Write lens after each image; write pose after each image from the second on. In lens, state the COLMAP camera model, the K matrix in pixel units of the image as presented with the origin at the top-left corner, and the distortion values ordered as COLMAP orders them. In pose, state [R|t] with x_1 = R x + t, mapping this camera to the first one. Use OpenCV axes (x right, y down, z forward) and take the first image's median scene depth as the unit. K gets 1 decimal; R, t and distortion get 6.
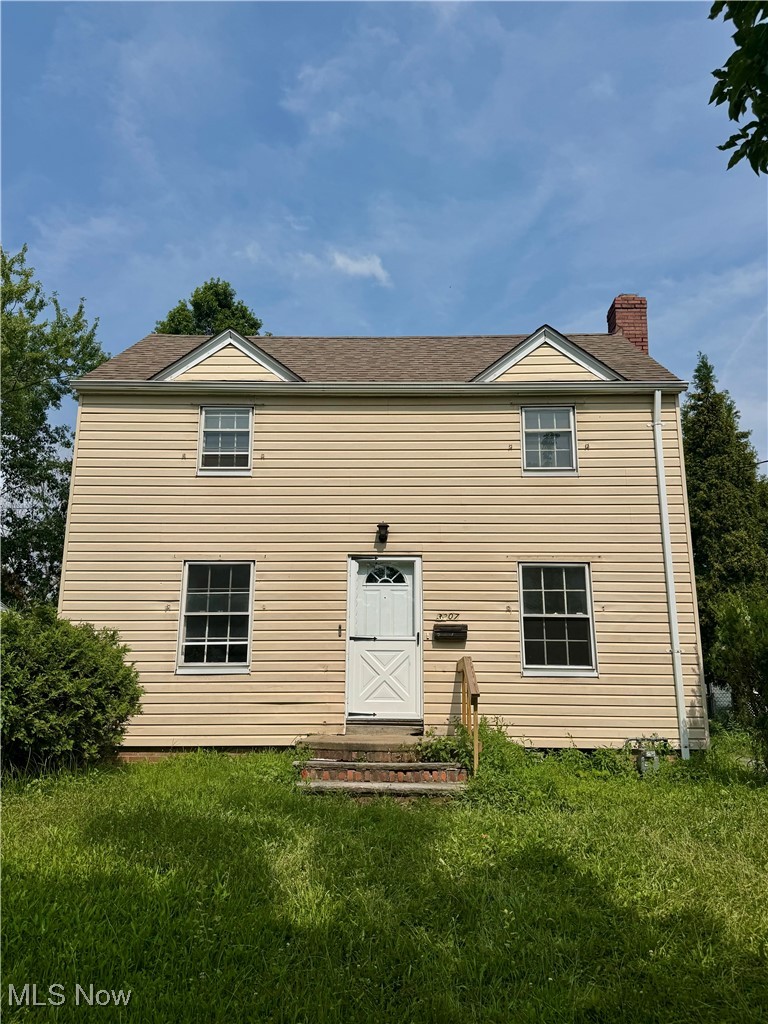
lens RADIAL K [[804.9, 0, 383.1], [0, 804.9, 517.5], [0, 0, 1]] dist [0.059467, -0.010105]
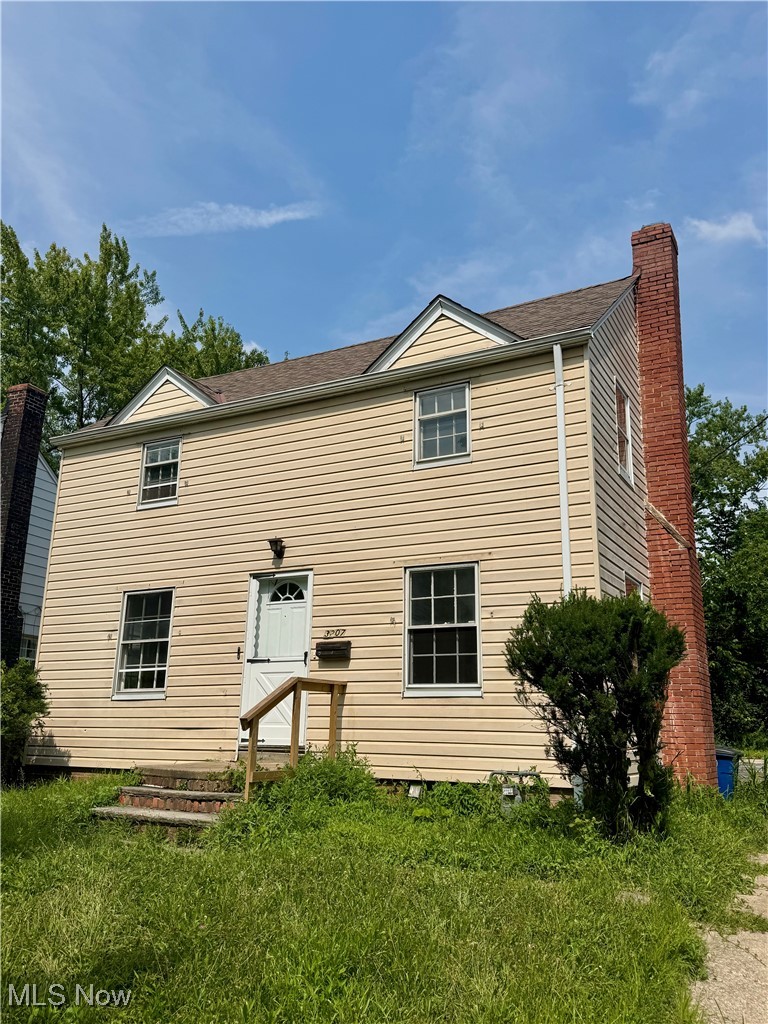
lens RADIAL K [[831.6, 0, 385.3], [0, 831.6, 506.8], [0, 0, 1]] dist [0.034789, -0.003932]
pose [[0.893552, -0.113029, -0.434499, 0.549754], [0.098044, 0.993558, -0.056831, 0.038878], [0.438123, 0.008182, 0.898878, 0.170081]]
